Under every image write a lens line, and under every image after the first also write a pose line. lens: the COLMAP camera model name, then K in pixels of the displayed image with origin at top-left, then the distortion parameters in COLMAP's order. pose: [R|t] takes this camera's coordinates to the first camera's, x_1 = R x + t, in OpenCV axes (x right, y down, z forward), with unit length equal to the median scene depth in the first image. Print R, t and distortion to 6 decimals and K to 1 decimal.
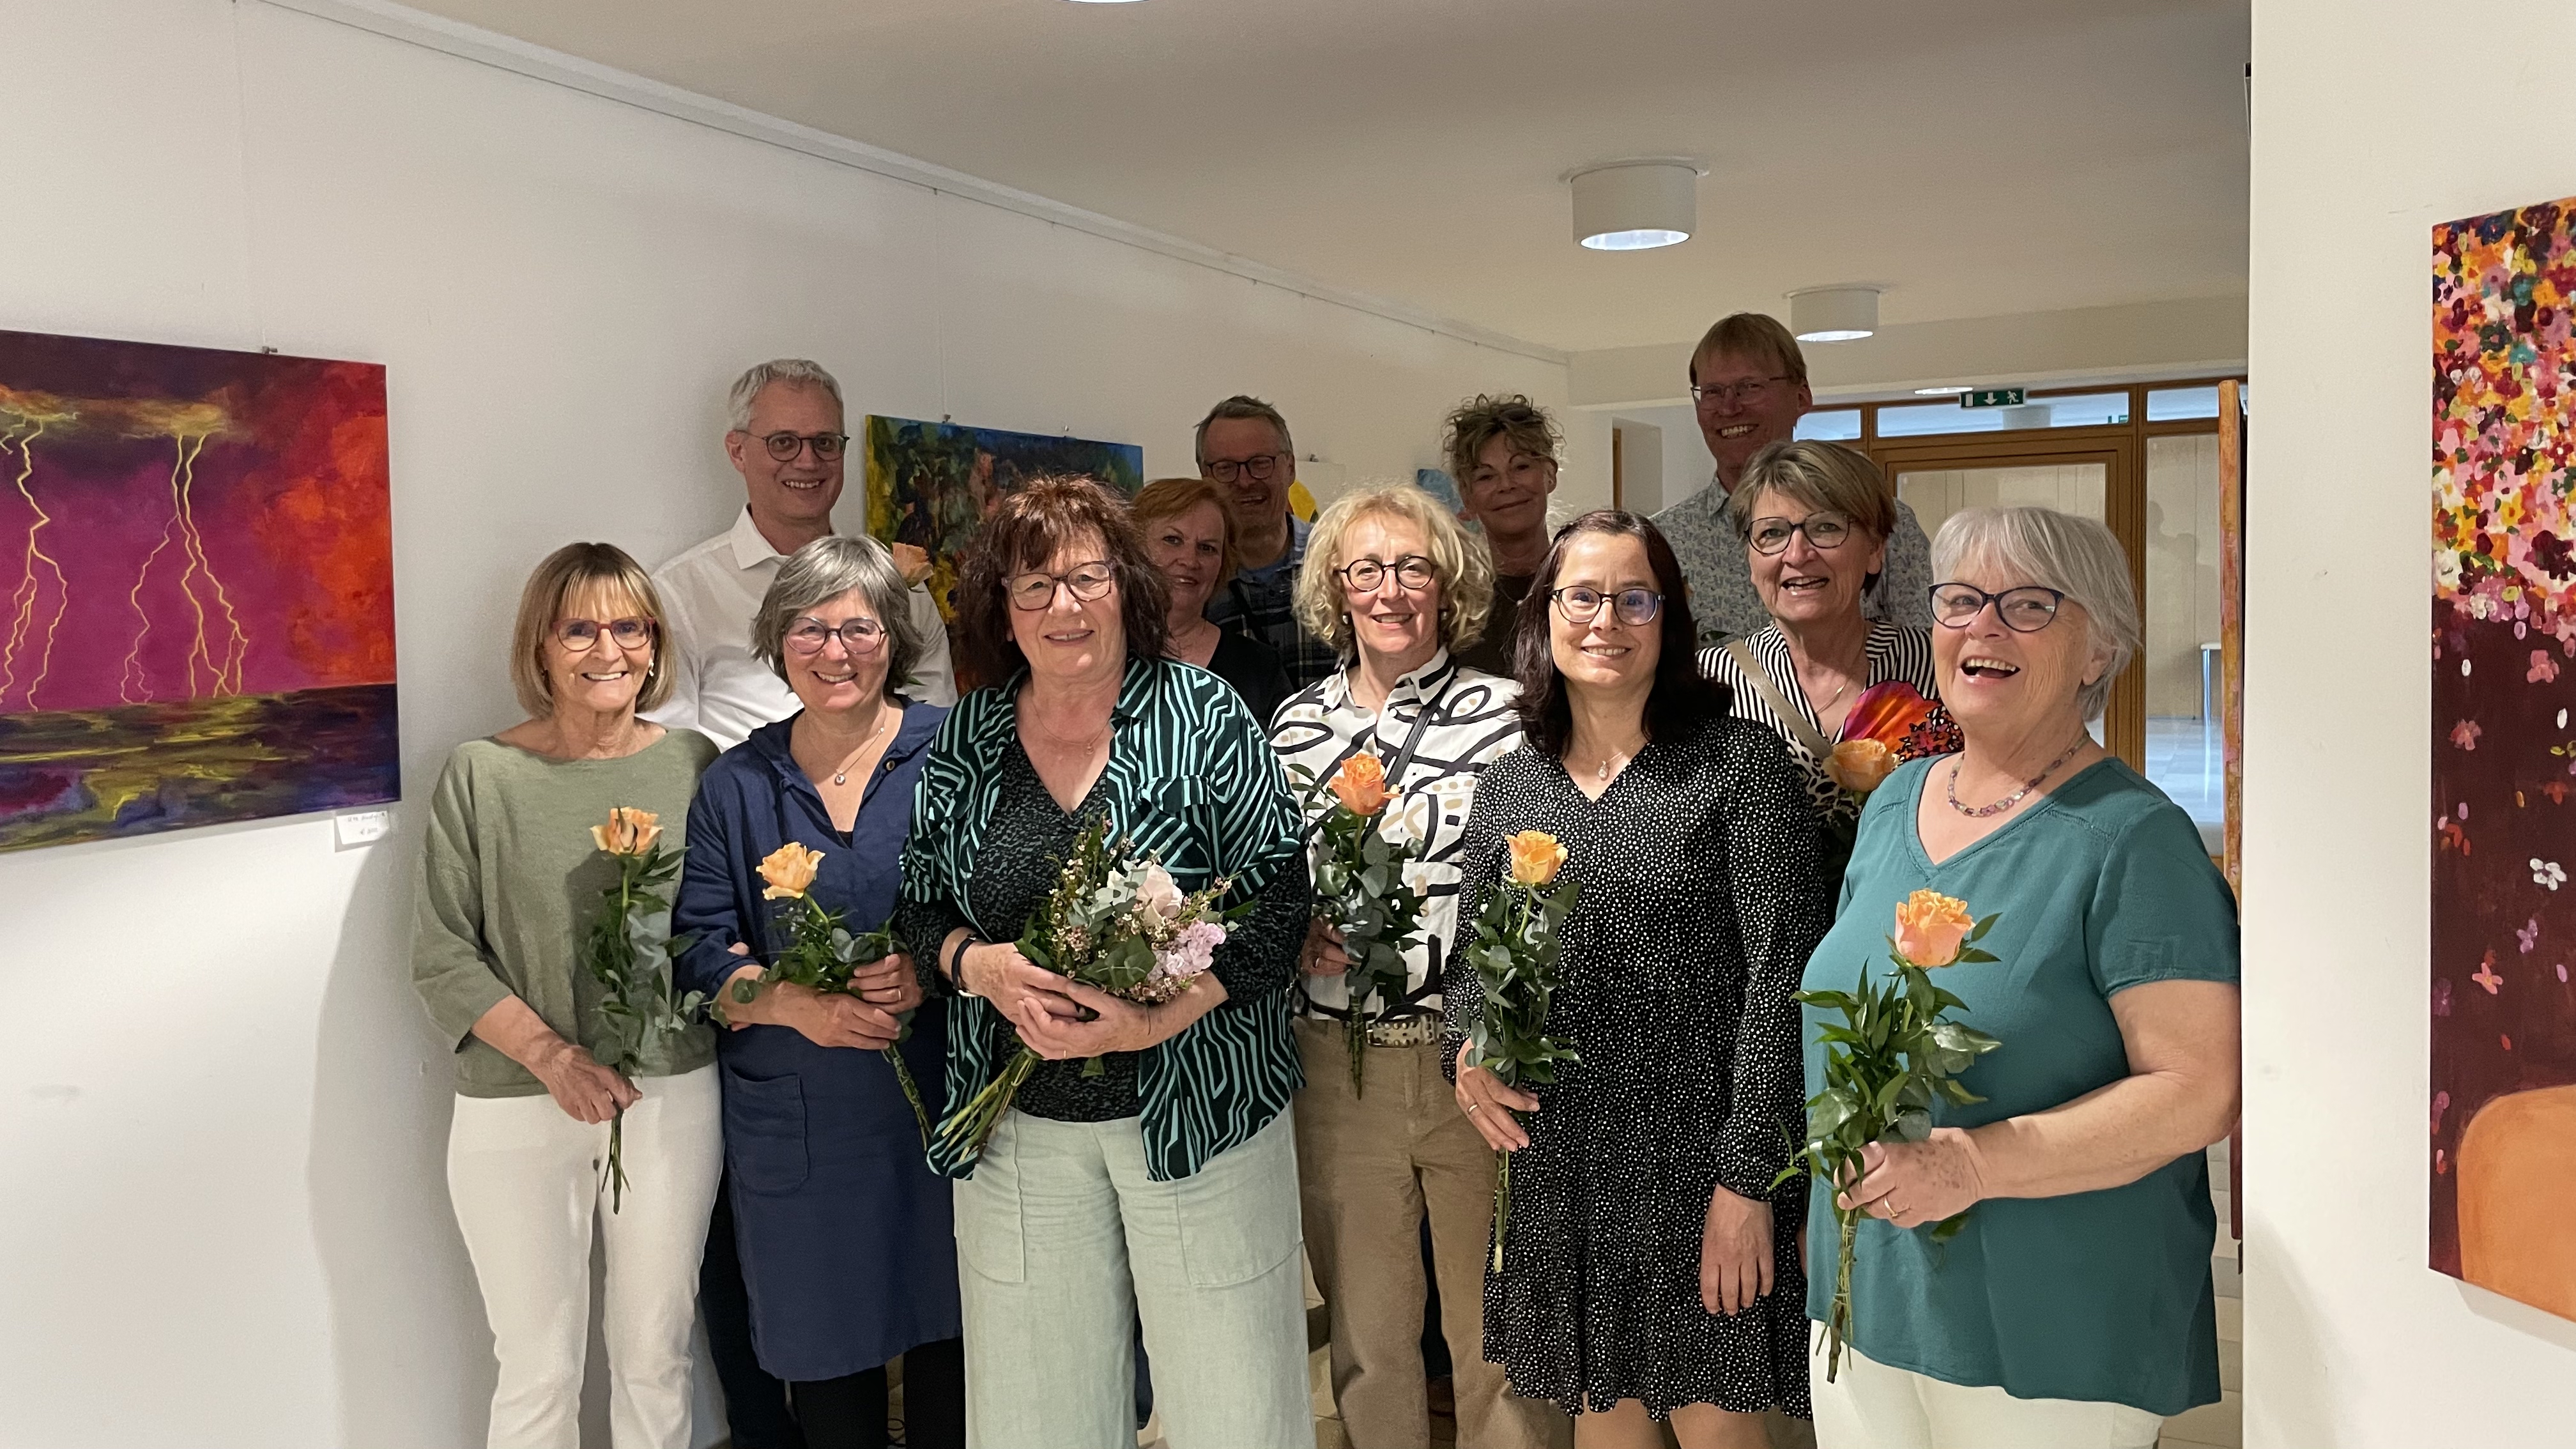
lens RADIAL K [[1966.5, 0, 1292.7], [0, 1966.5, 733.0], [0, 0, 1]] dist [0.052179, -0.035542]
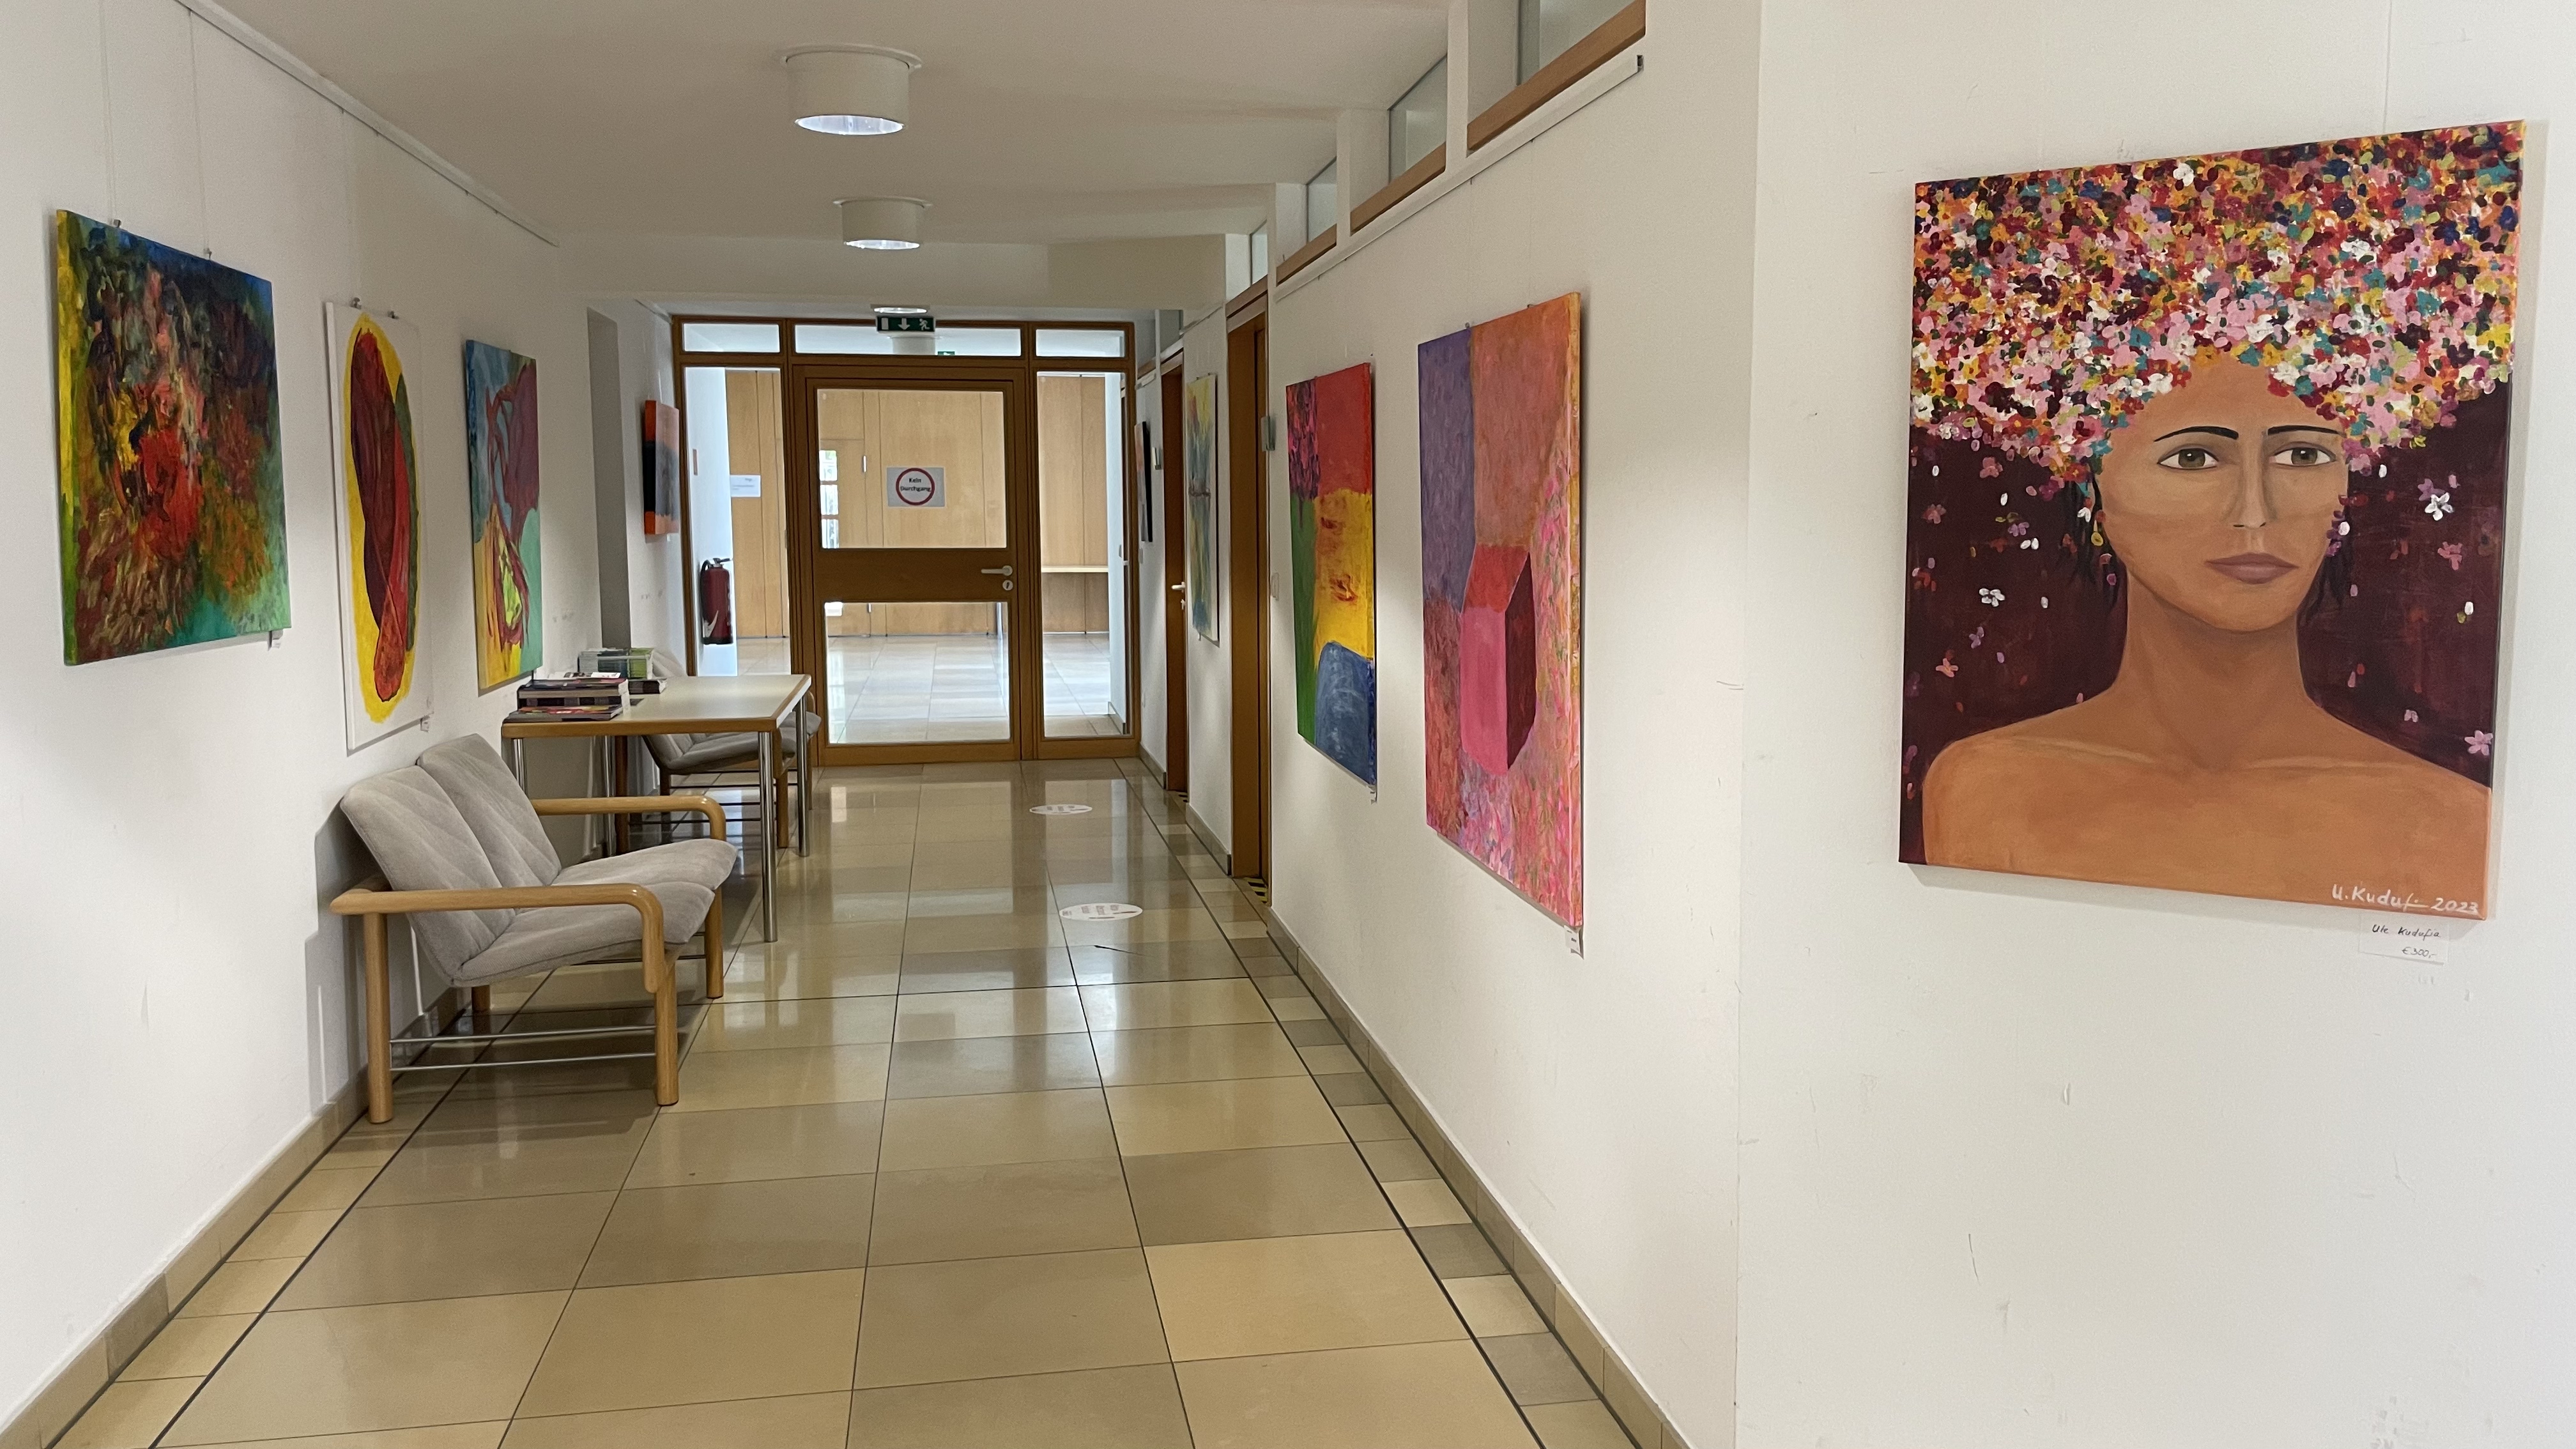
lens RADIAL K [[1966.5, 0, 1305.1], [0, 1966.5, 719.9], [0, 0, 1]] dist [0.052179, -0.035542]
pose [[0.820924, -0.039200, 0.569691, -0.720072], [0.023063, 0.999103, 0.035513, 0.097258], [-0.570572, -0.016014, 0.821092, 0.002132]]
